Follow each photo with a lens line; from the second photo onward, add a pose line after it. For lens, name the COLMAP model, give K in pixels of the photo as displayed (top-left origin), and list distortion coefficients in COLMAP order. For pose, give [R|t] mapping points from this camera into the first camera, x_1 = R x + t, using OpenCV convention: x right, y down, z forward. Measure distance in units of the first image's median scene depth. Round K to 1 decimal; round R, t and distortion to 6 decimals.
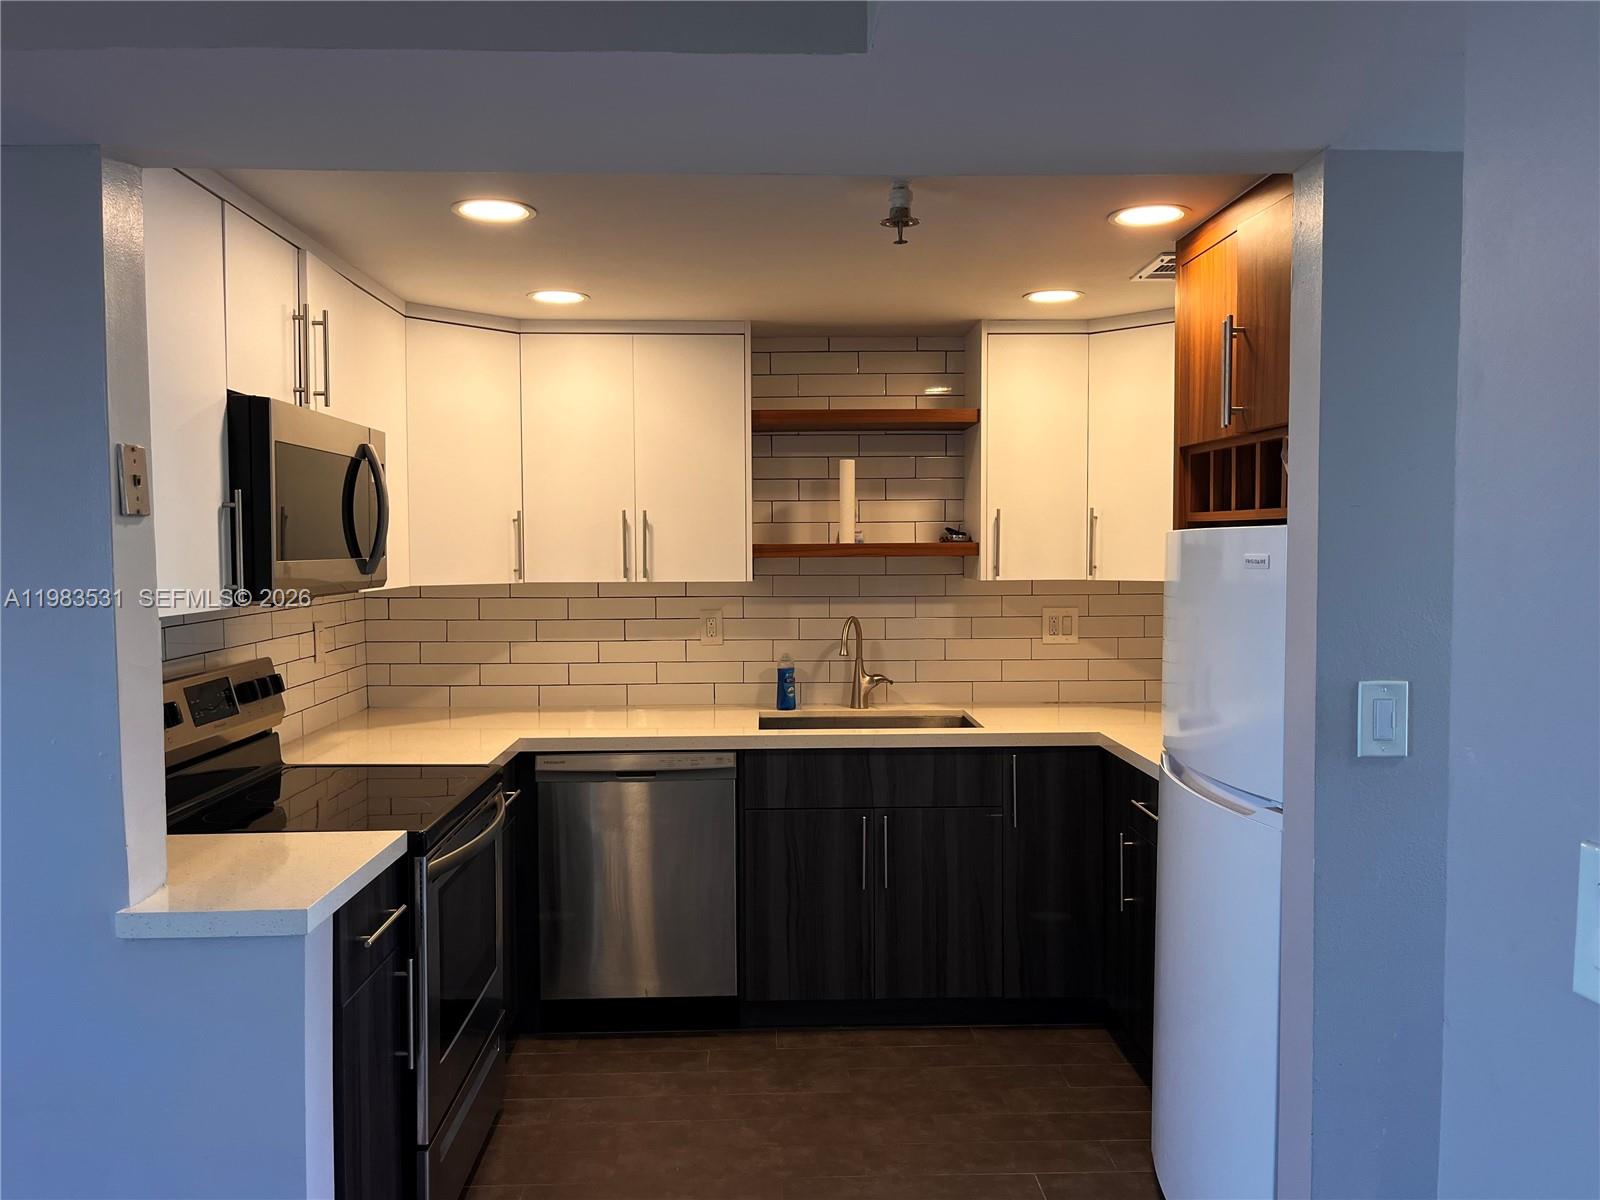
lens RADIAL K [[1216.0, 0, 792.3], [0, 1216.0, 604.0], [0, 0, 1]] dist [0.068562, -0.050660]
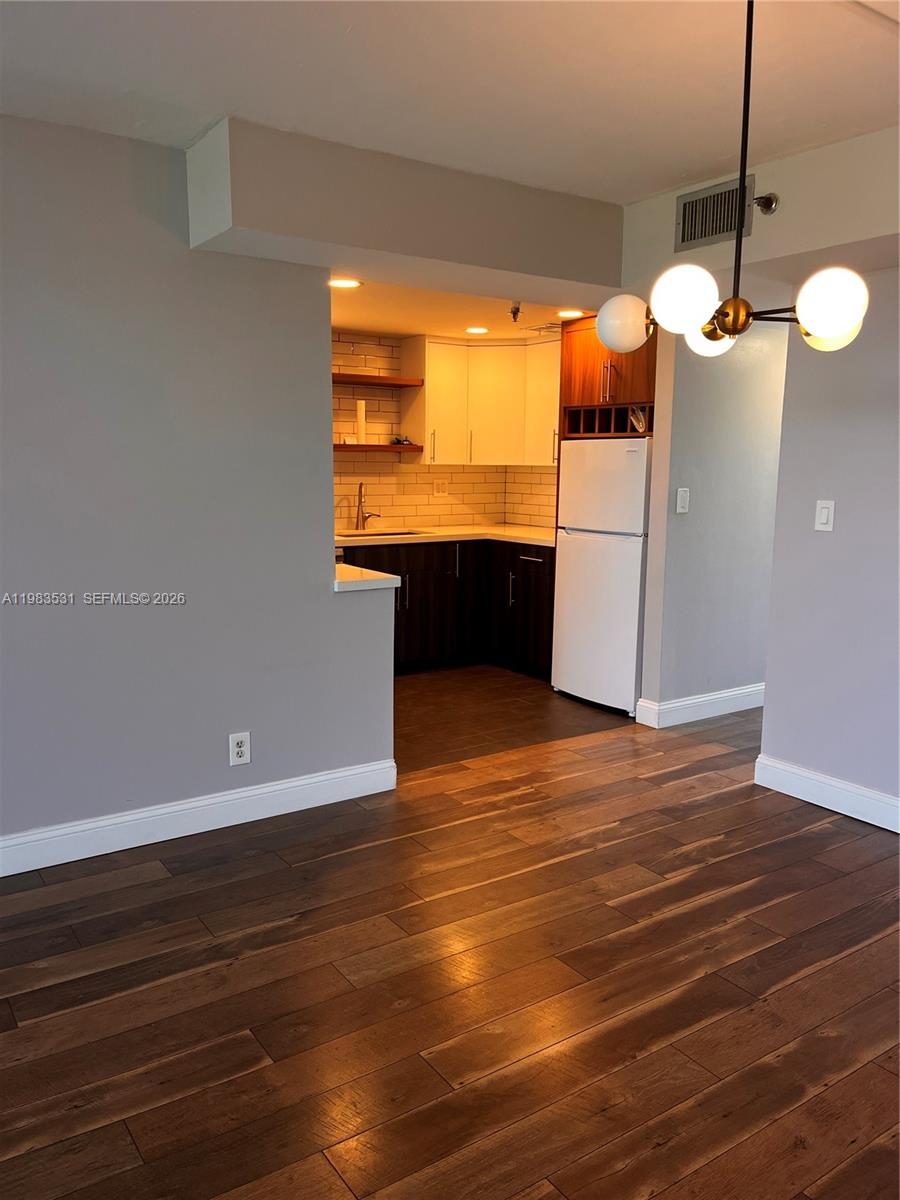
lens RADIAL K [[912.0, 0, 453.9], [0, 912.0, 594.8], [0, 0, 1]] dist [0.068562, -0.050660]
pose [[0.844509, -0.066393, 0.531410, -0.628045], [0.012044, 0.994389, 0.105097, 0.038122], [-0.535406, -0.082355, 0.840570, -0.337813]]
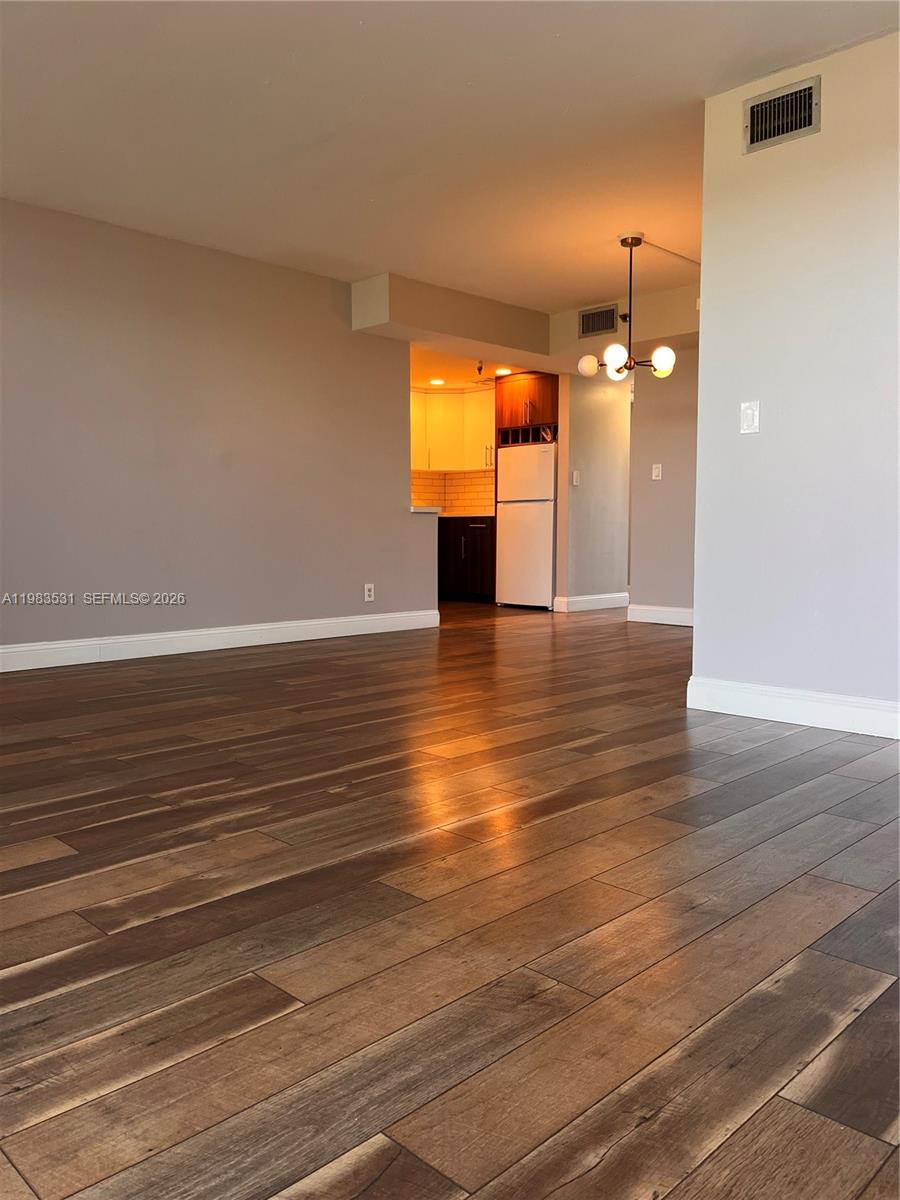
lens RADIAL K [[912.0, 0, 450.6], [0, 912.0, 602.7], [0, 0, 1]] dist [0.068562, -0.050660]
pose [[0.730999, -0.050680, 0.680494, -1.330379], [0.030758, 0.998672, 0.041336, 0.223891], [-0.681685, -0.009285, 0.731587, -0.783945]]
